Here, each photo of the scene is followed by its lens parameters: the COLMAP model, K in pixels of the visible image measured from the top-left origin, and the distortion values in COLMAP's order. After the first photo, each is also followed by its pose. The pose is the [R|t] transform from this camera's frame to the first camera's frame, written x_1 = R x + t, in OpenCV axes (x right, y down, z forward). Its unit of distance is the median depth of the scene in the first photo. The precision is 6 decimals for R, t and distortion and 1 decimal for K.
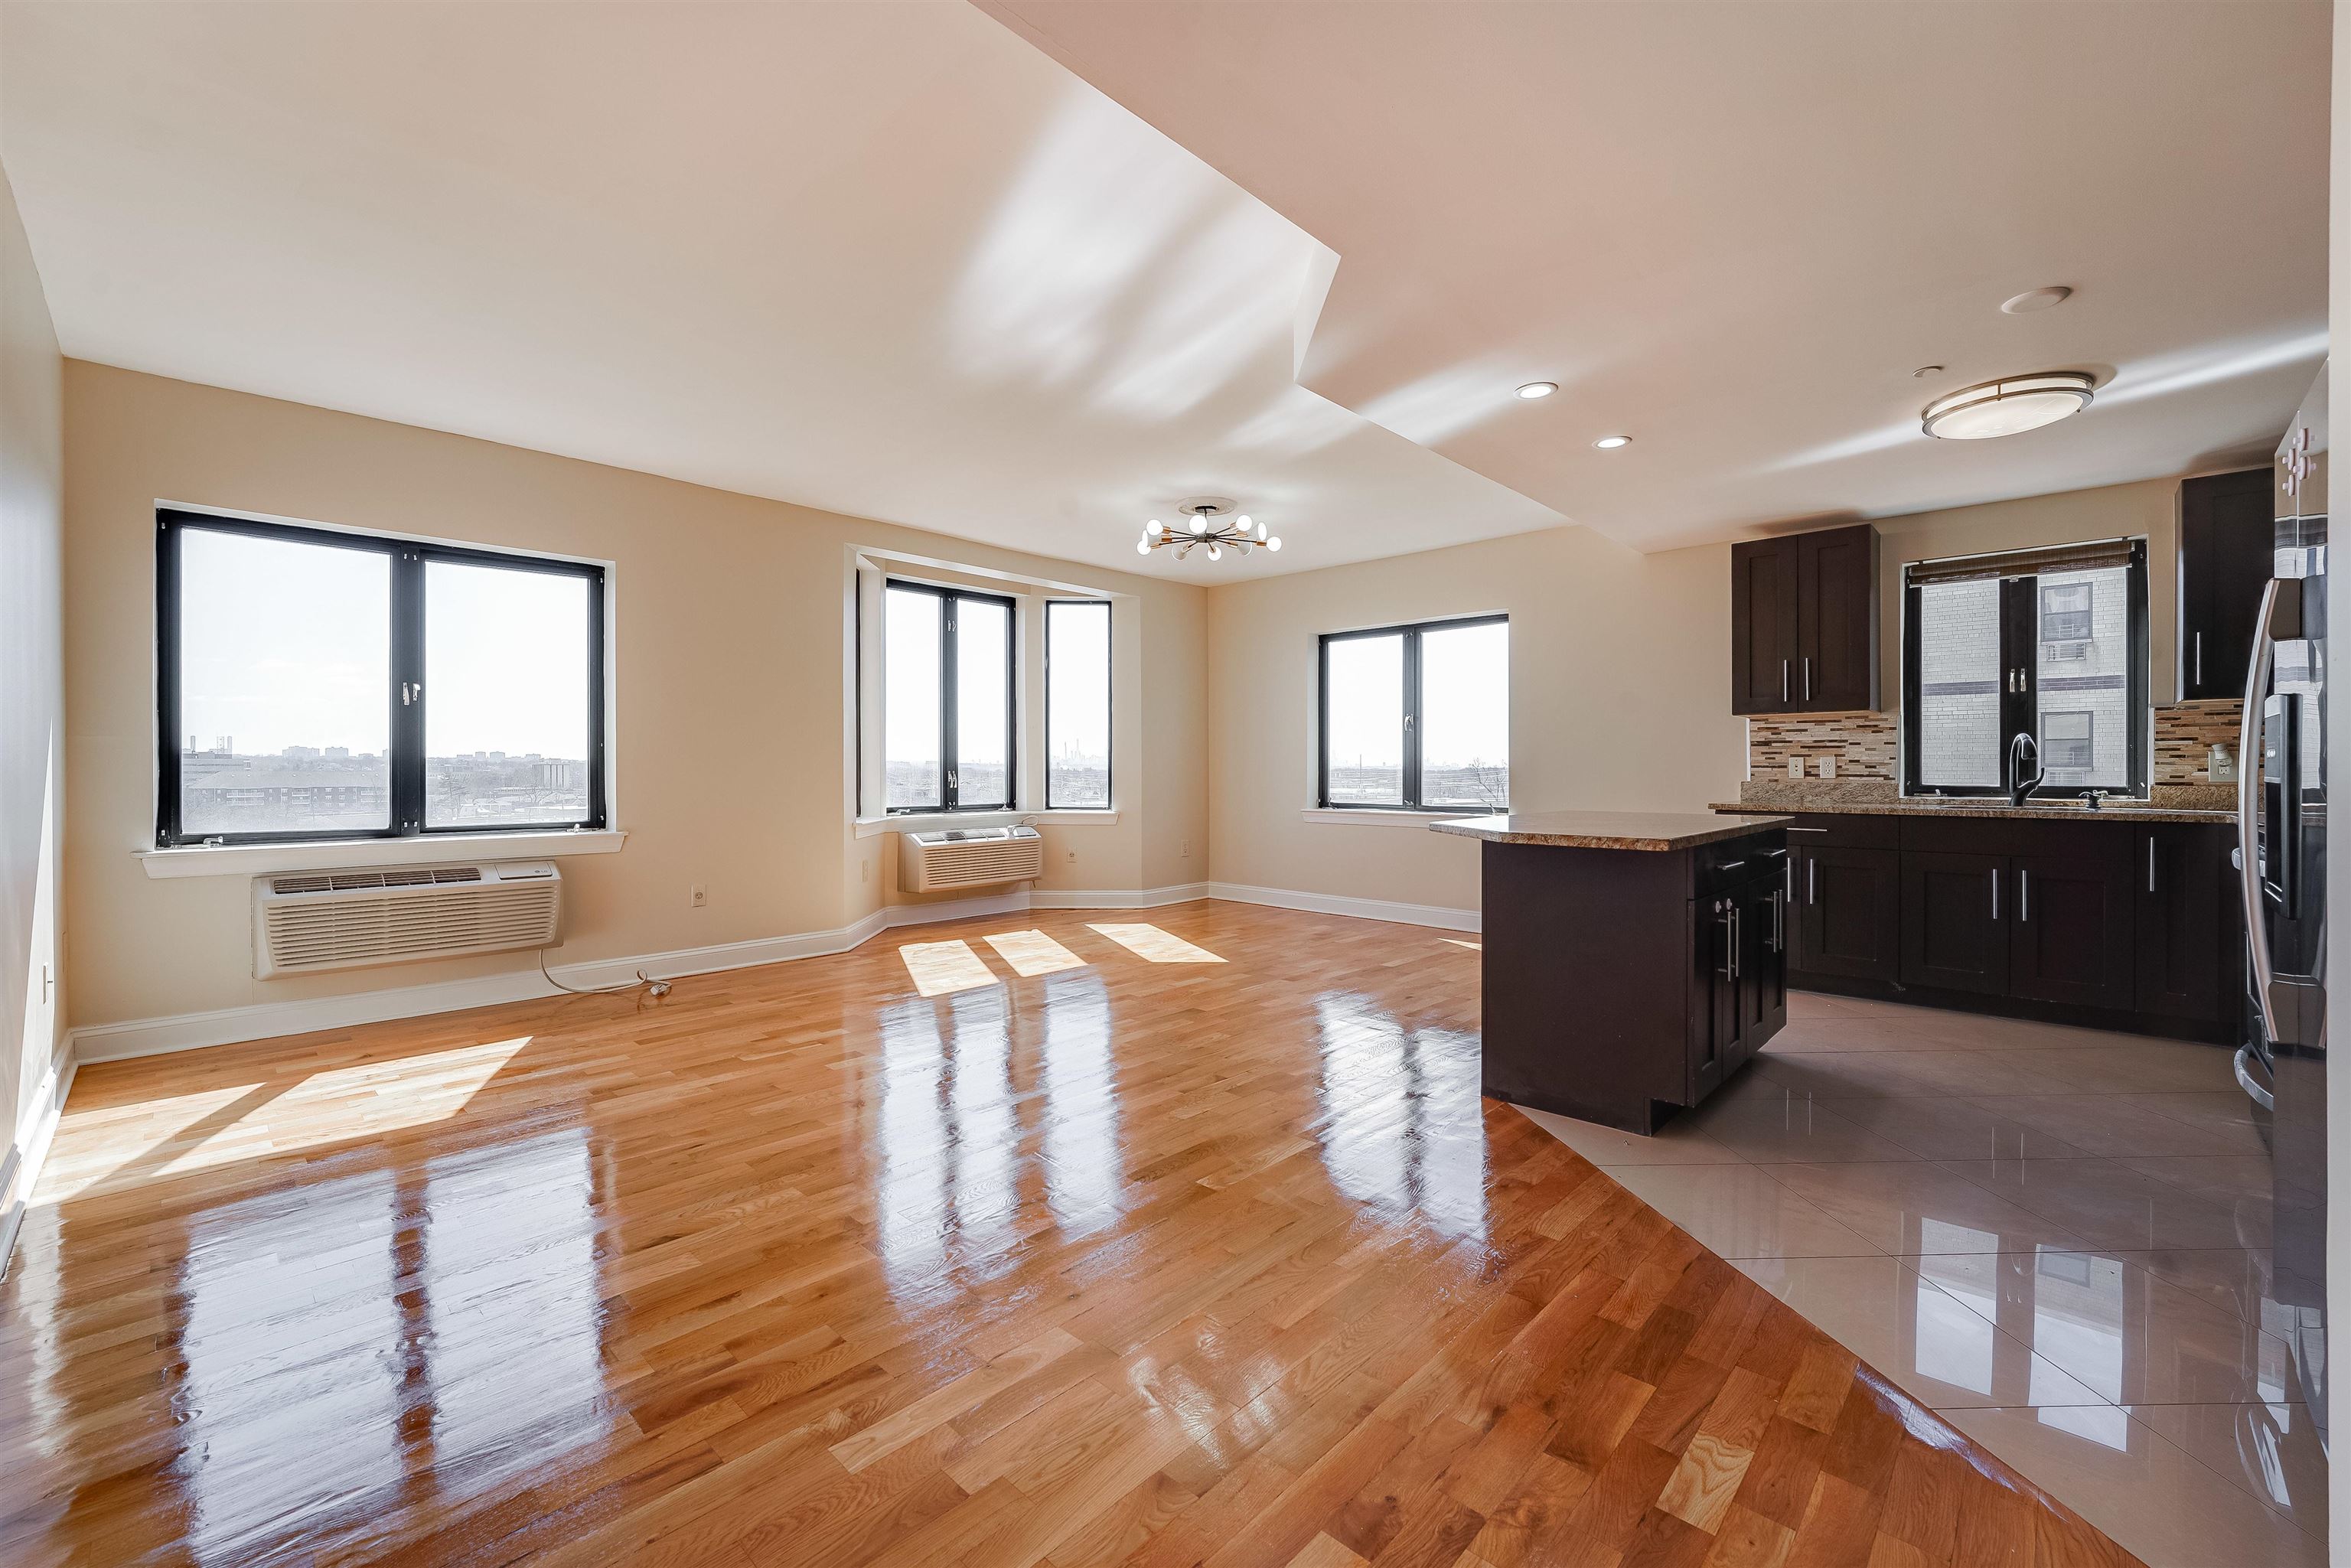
lens RADIAL K [[954.6, 0, 1186.5], [0, 954.6, 767.6], [0, 0, 1]] dist [-0.013923, 0.003798]
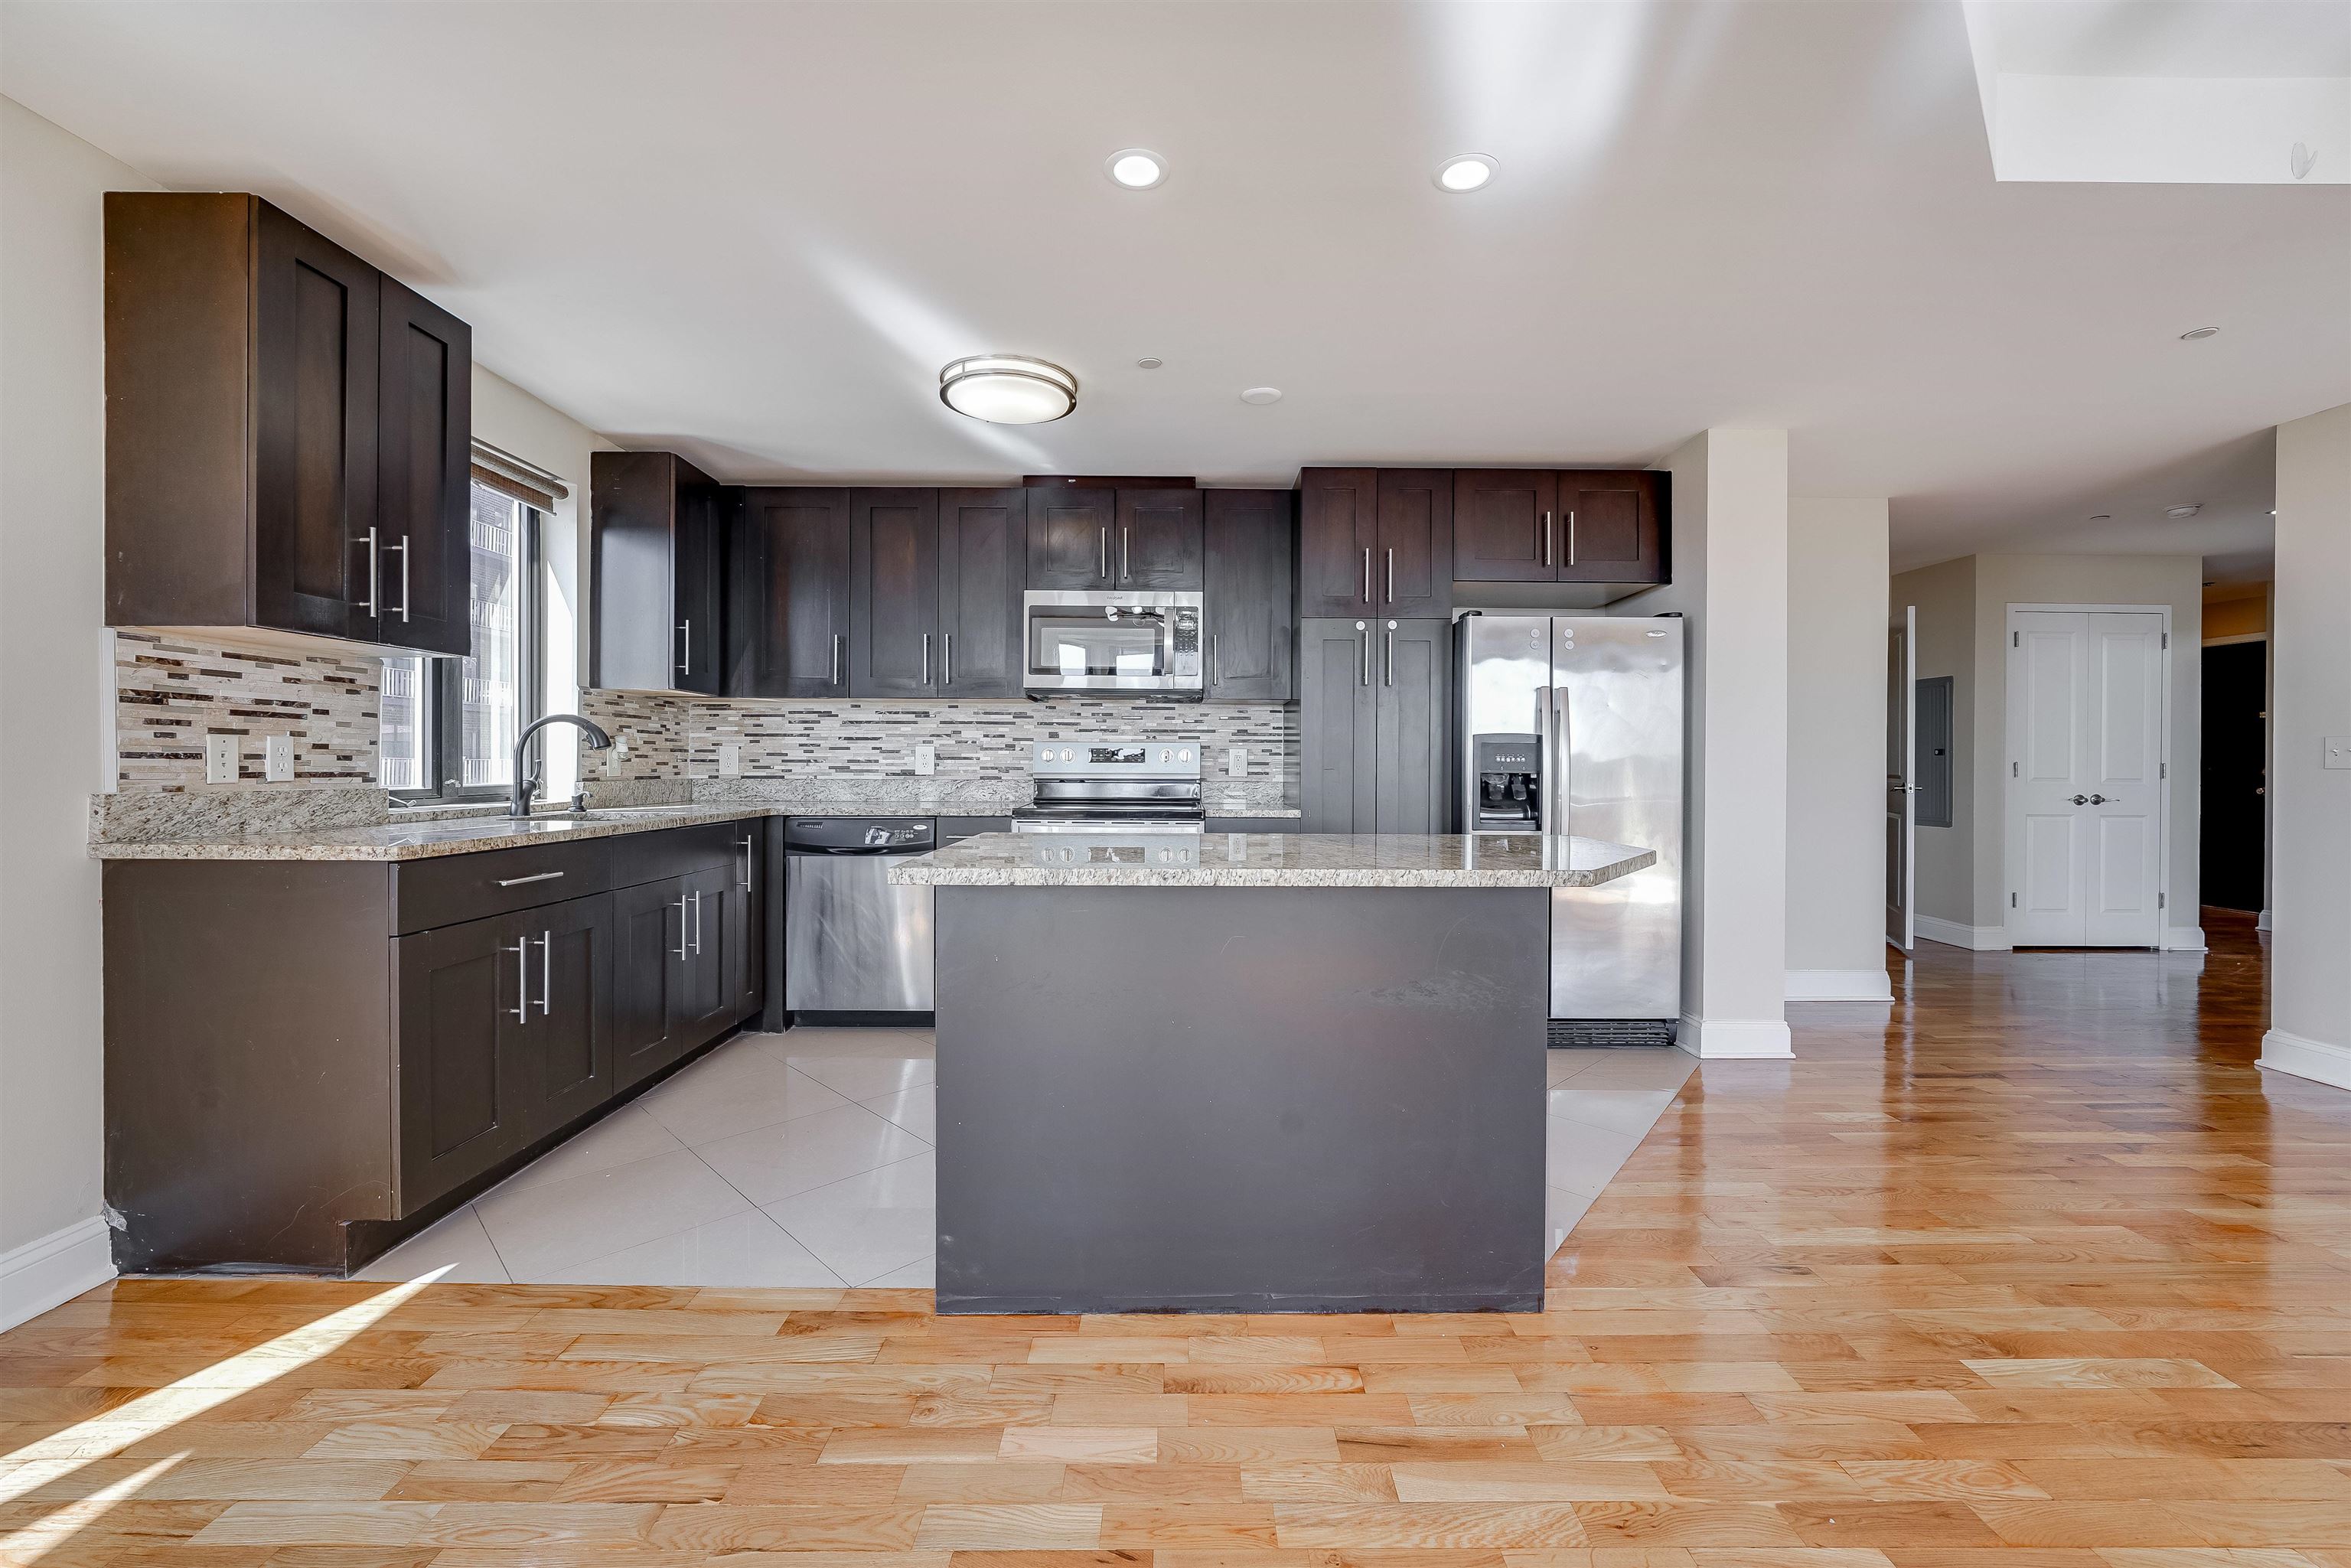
lens RADIAL K [[954.6, 0, 1184.8], [0, 954.6, 768.5], [0, 0, 1]] dist [-0.013923, 0.003798]
pose [[-0.688240, -0.006348, 0.725455, 0.022712], [-0.005473, 0.999979, 0.003558, 0.000713], [-0.725462, -0.001522, -0.688260, 1.028740]]
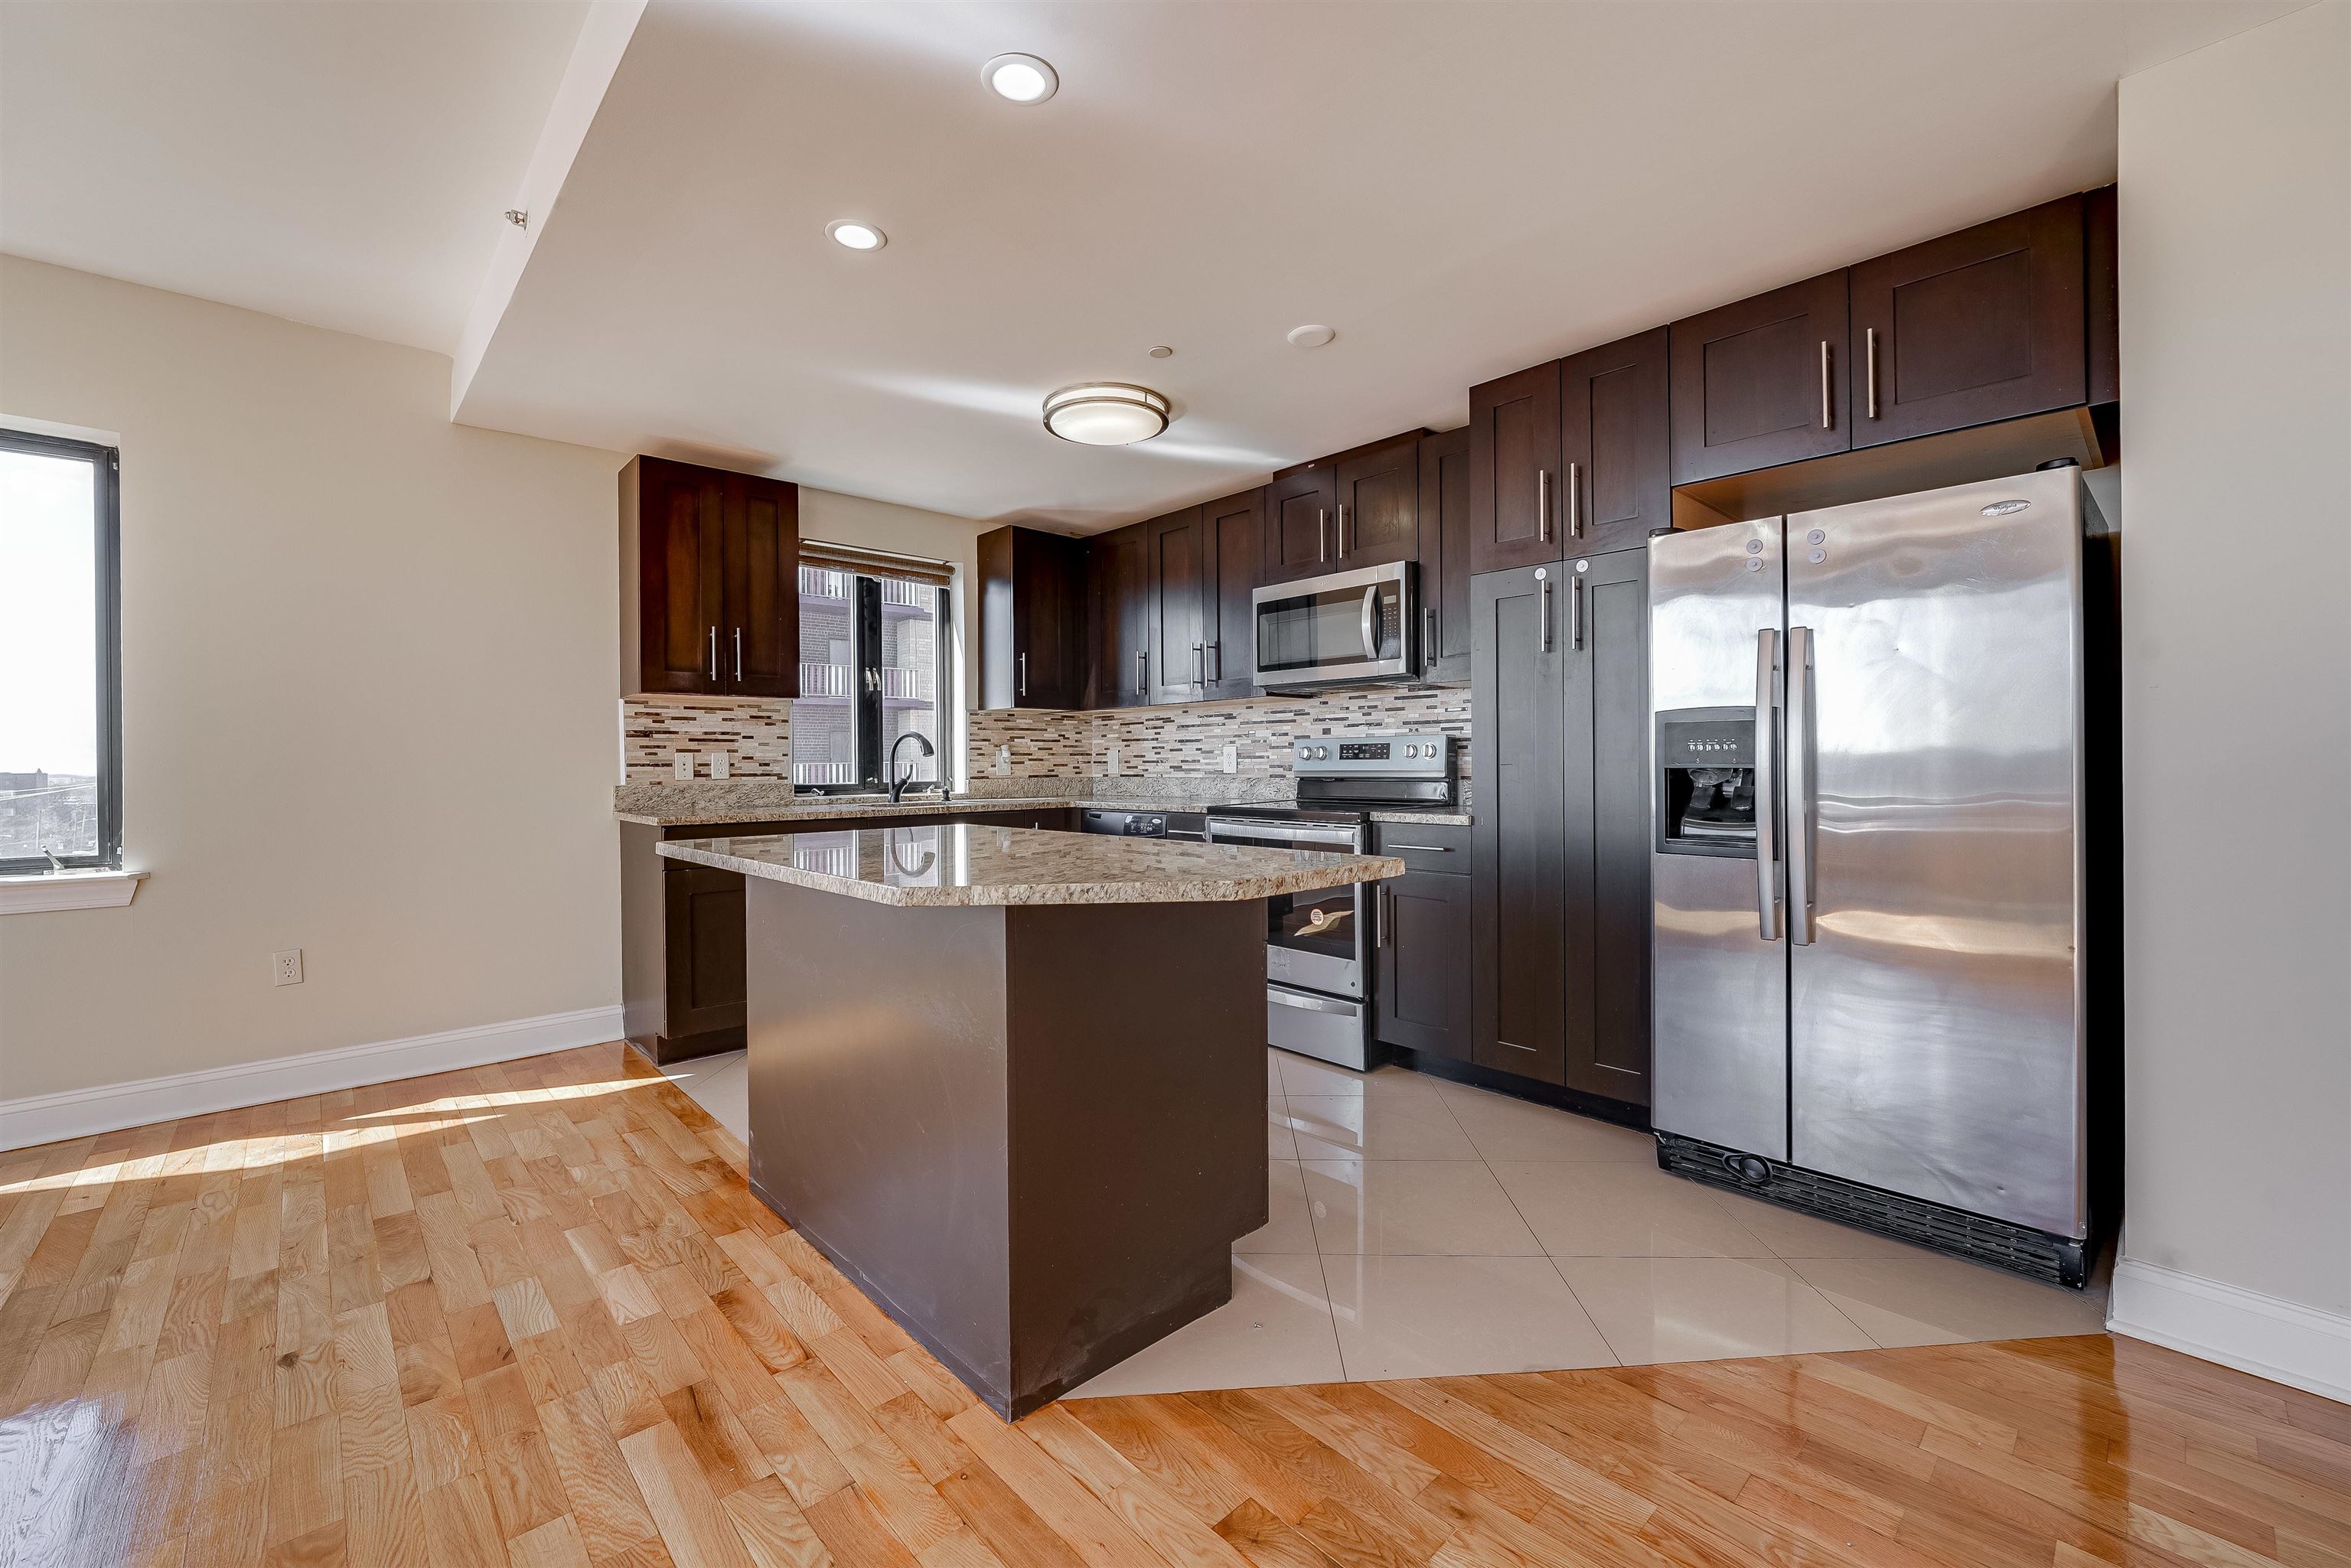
lens RADIAL K [[954.6, 0, 1171.2], [0, 954.6, 764.8], [0, 0, 1]] dist [-0.013923, 0.003798]
pose [[0.072313, -0.002151, 0.997380, -0.114512], [0.007774, 0.999969, 0.001593, 0.000933], [-0.997352, 0.007639, 0.072328, 0.572461]]
